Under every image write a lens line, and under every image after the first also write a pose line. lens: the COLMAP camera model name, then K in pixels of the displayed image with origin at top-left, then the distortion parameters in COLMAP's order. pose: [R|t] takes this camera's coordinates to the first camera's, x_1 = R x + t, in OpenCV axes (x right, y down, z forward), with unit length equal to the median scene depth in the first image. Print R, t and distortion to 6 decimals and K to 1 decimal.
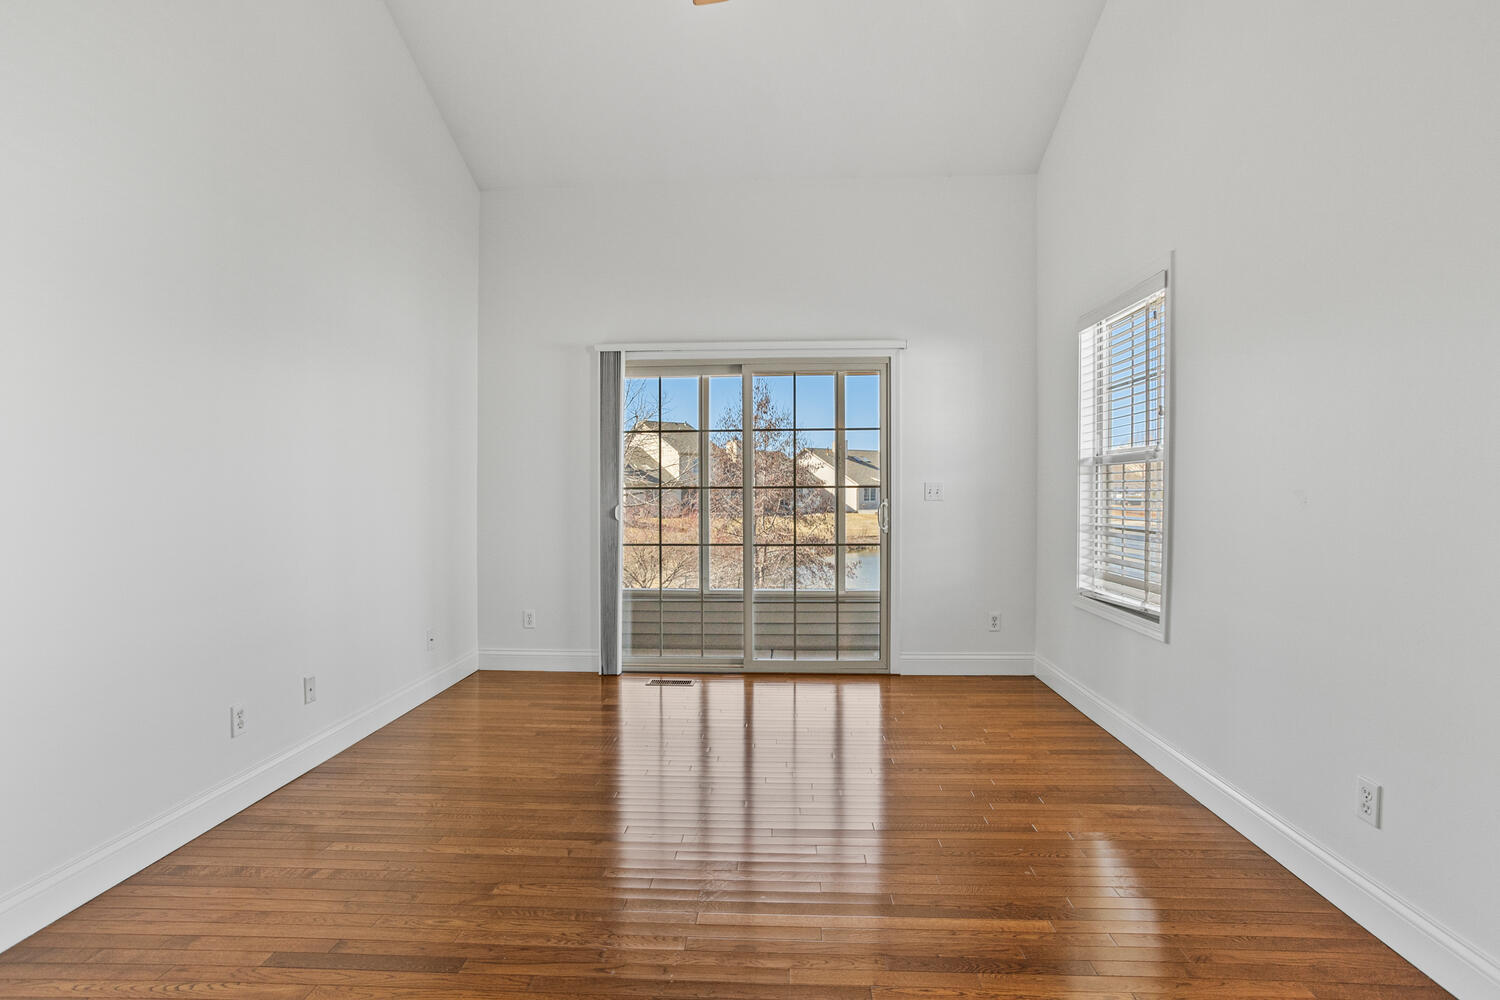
lens RADIAL K [[719.7, 0, 752.3], [0, 719.7, 498.1], [0, 0, 1]] dist [0.003944, 0.000295]
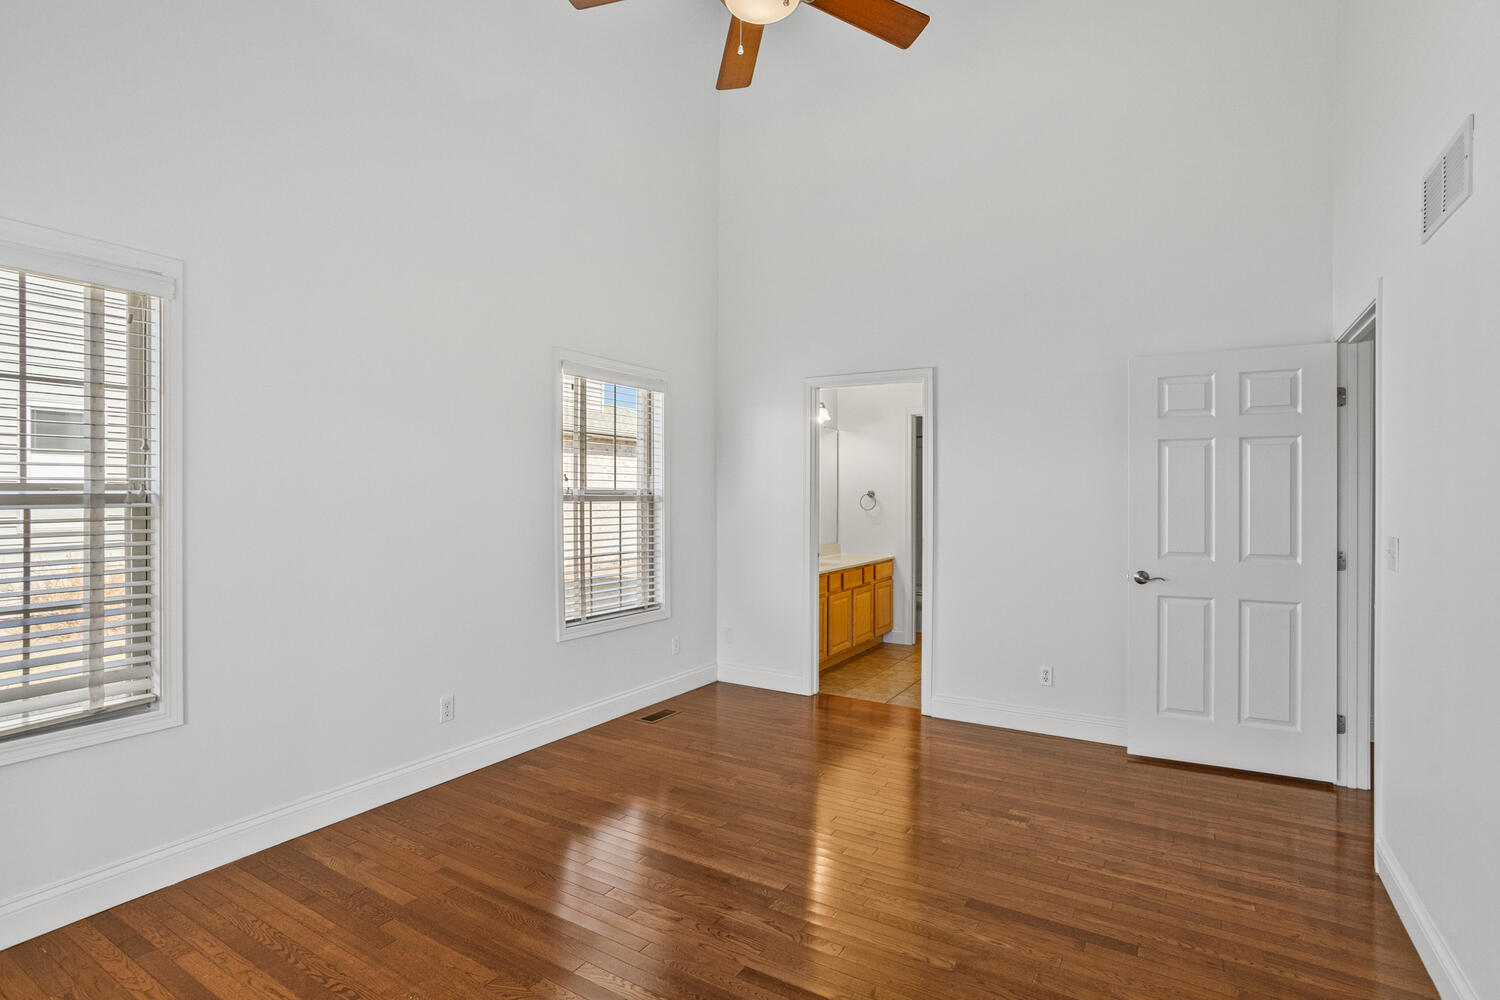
lens RADIAL K [[719.7, 0, 749.8], [0, 719.7, 501.4], [0, 0, 1]] dist [0.003944, 0.000295]
pose [[-0.876422, 0.003378, 0.481532, -0.431323], [0.008307, 0.999933, 0.008104, -0.065149], [-0.481472, 0.011102, -0.876391, 1.459237]]
